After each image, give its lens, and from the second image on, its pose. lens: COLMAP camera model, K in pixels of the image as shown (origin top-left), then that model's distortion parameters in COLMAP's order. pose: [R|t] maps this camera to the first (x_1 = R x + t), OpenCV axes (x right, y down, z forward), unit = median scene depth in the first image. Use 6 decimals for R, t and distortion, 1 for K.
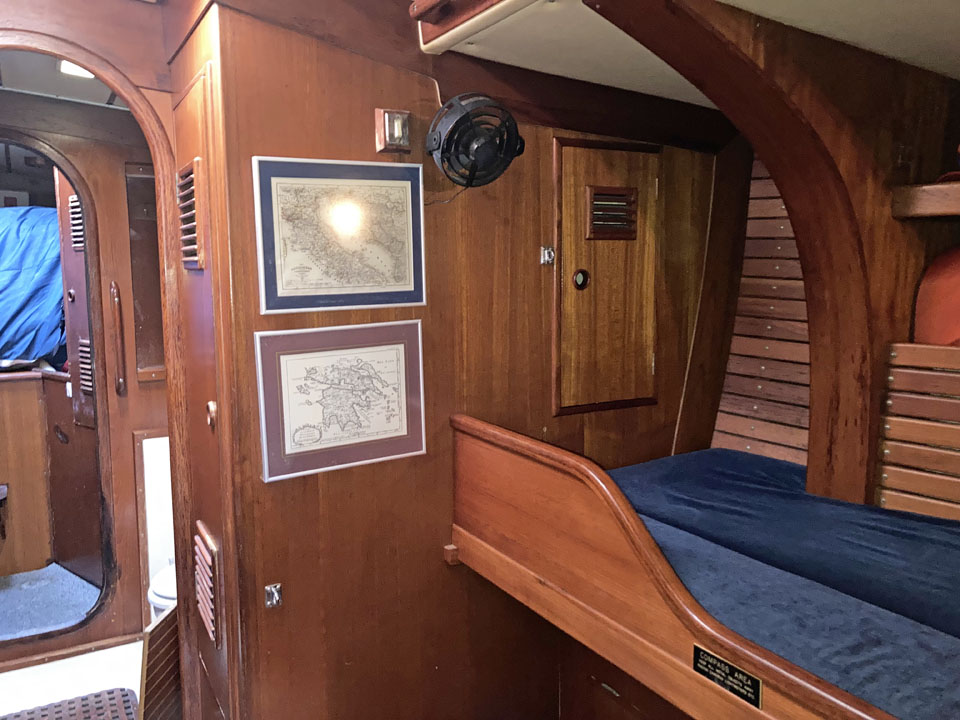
lens RADIAL K [[714.1, 0, 478.6], [0, 714.1, 329.5], [0, 0, 1]] dist [0.049069, -0.112732]
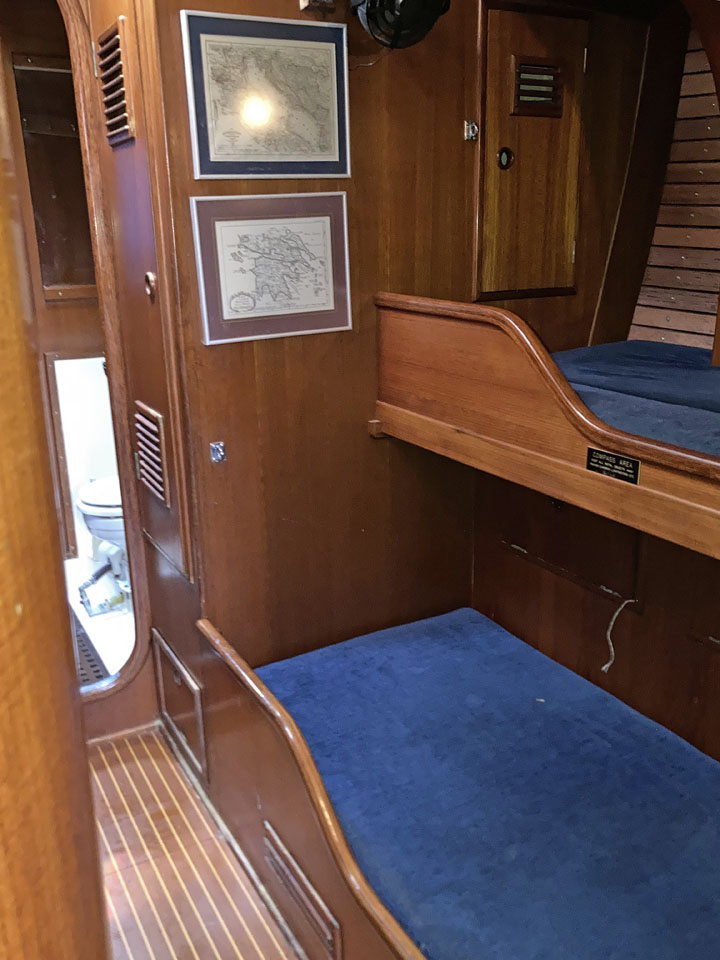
lens RADIAL K [[813.7, 0, 377.9], [0, 813.7, 482.1], [0, 0, 1]] dist [0.002817, -0.001465]
pose [[0.999939, -0.001849, -0.010874, -0.023363], [0.004182, 0.975784, 0.218694, 0.138760], [0.010206, -0.218726, 0.975733, -0.231745]]
